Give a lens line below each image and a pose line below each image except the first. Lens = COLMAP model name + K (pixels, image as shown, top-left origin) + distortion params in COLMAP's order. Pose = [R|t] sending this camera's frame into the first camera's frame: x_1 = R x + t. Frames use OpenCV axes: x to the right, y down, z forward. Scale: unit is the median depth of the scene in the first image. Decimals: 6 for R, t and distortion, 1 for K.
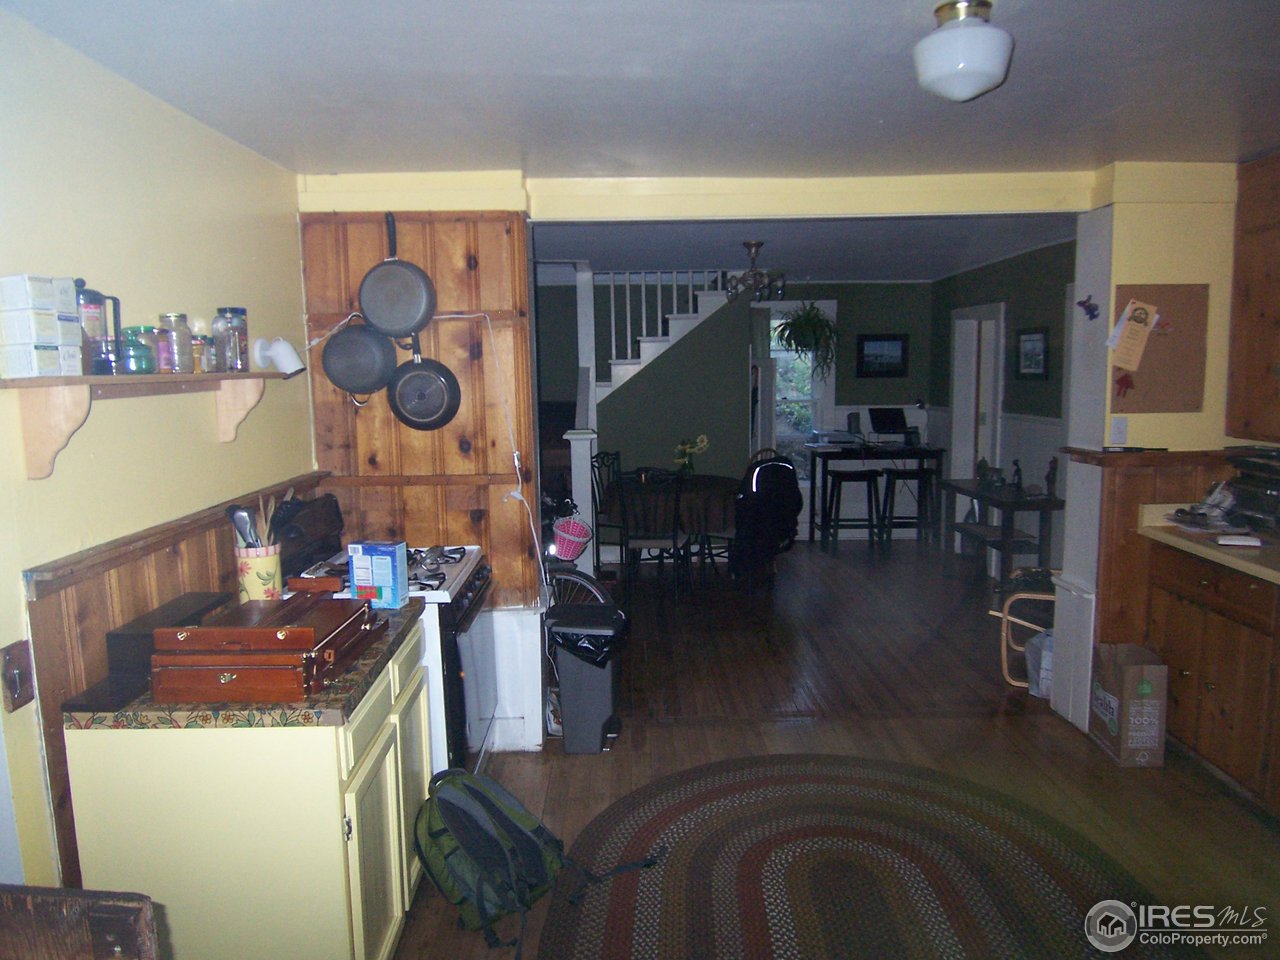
lens RADIAL K [[869.0, 0, 625.3], [0, 869.0, 490.4], [0, 0, 1]] dist [-0.028996, -0.011634]
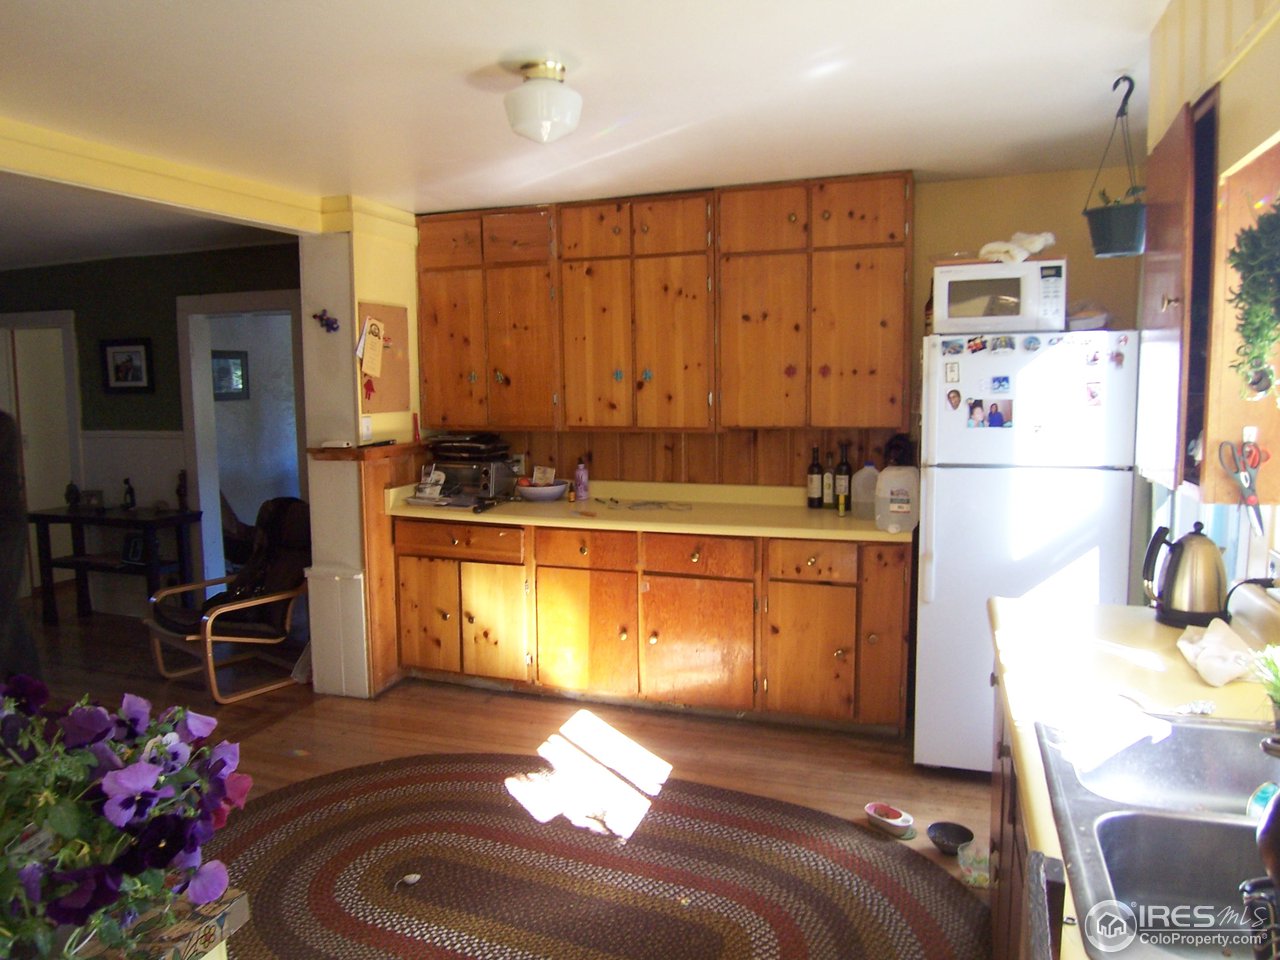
lens RADIAL K [[869.0, 0, 637.6], [0, 869.0, 476.6], [0, 0, 1]] dist [-0.028996, -0.011634]
pose [[0.322131, -0.085903, 0.942790, -0.210237], [0.132414, 0.990173, 0.044977, -0.004986], [-0.937389, 0.110350, 0.330340, 0.143745]]
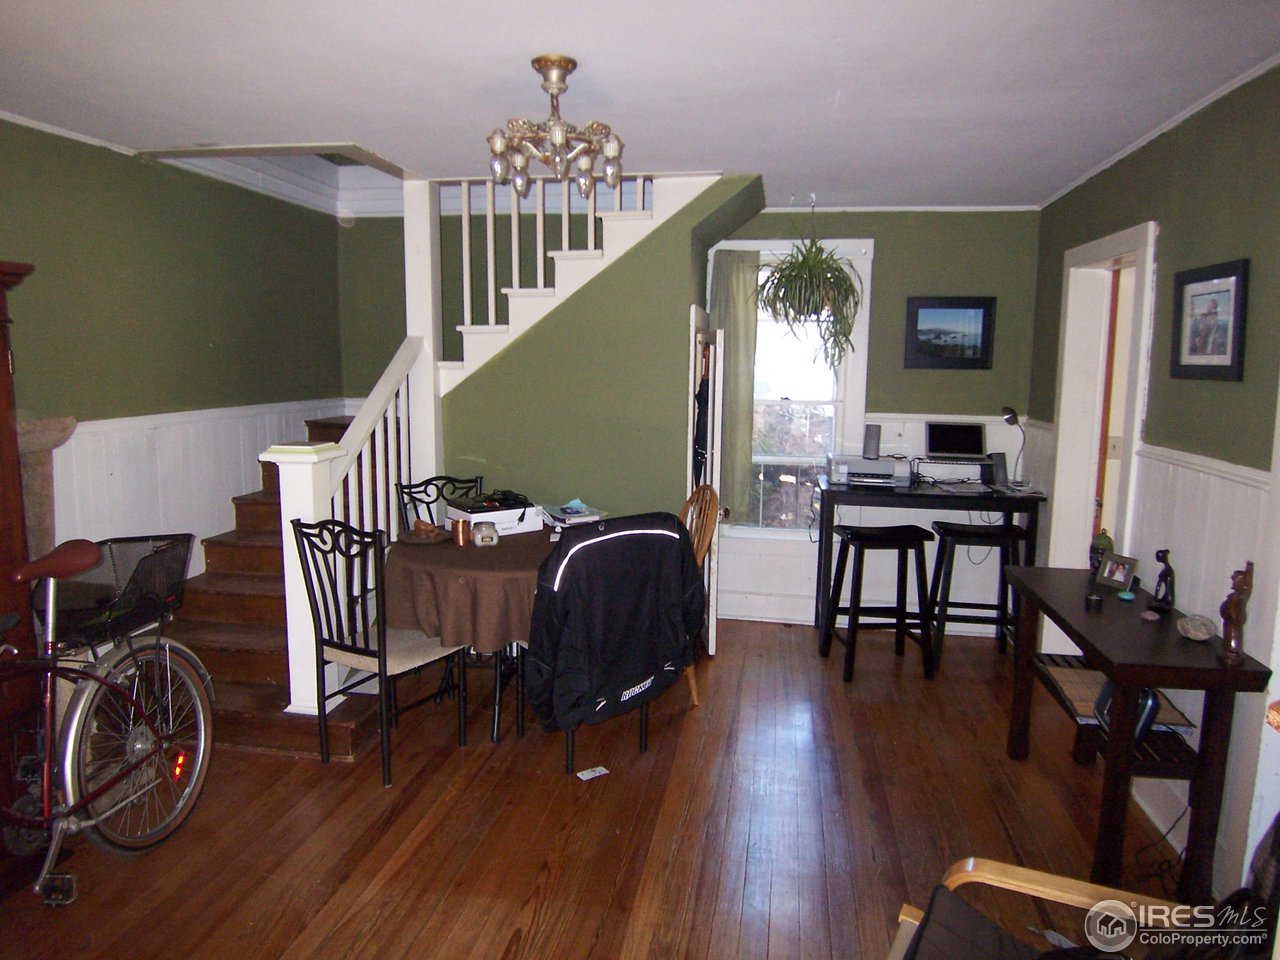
lens RADIAL K [[869.0, 0, 647.0], [0, 869.0, 472.9], [0, 0, 1]] dist [-0.028996, -0.011634]
pose [[0.986702, 0.049809, -0.154720, 0.210759], [-0.050808, 0.998705, -0.002507, -0.052547], [0.154394, 0.010335, 0.987955, 0.423799]]
